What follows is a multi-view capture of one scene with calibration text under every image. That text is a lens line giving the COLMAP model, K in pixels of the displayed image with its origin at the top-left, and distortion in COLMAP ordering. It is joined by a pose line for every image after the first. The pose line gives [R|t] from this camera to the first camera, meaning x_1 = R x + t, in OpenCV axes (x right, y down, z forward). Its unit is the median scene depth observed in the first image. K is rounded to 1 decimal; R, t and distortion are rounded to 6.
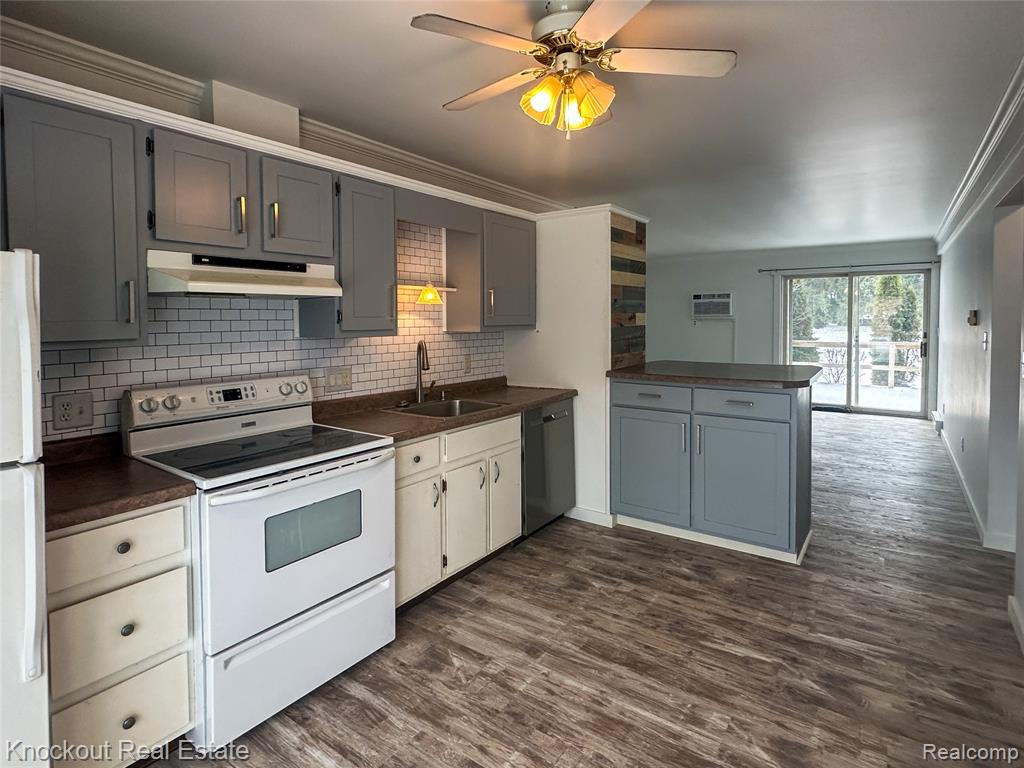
lens RADIAL K [[542.8, 0, 512.2], [0, 542.8, 332.2], [0, 0, 1]] dist [-0.002306, 0.000309]
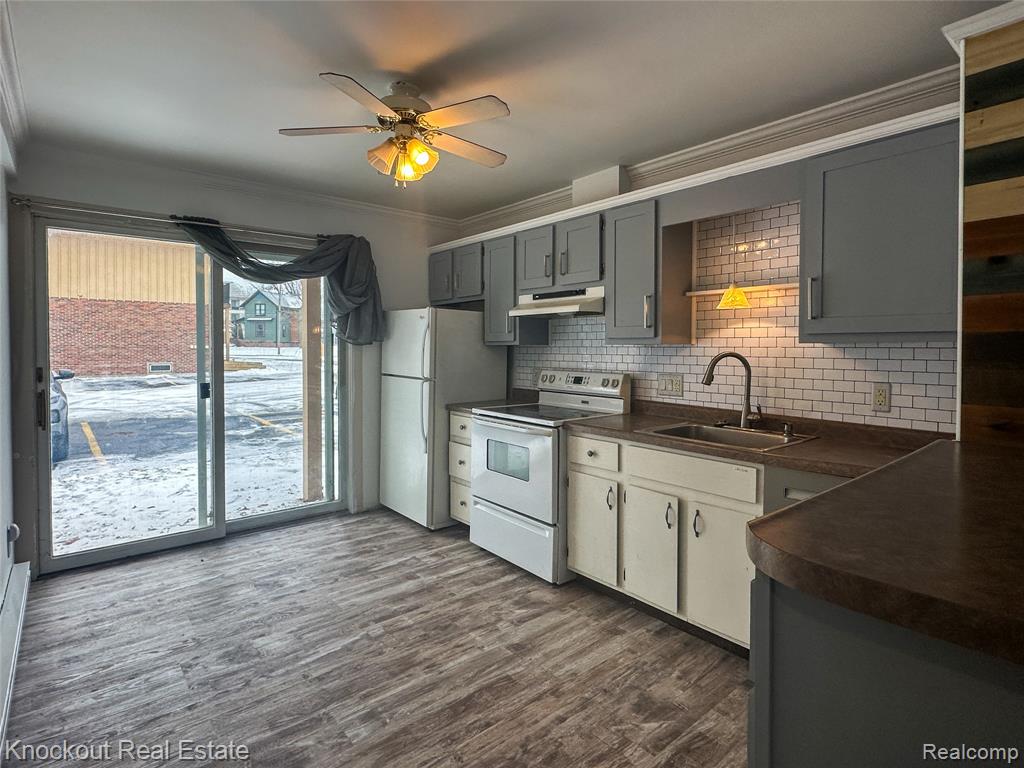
lens RADIAL K [[533.5, 0, 512.0], [0, 533.5, 355.5], [0, 0, 1]] dist [-0.002307, -0.000323]
pose [[-0.257482, 0.017182, -0.966130, 1.036493], [-0.030063, 0.999215, 0.025783, 0.013070], [0.965815, 0.035683, -0.256764, 1.269860]]
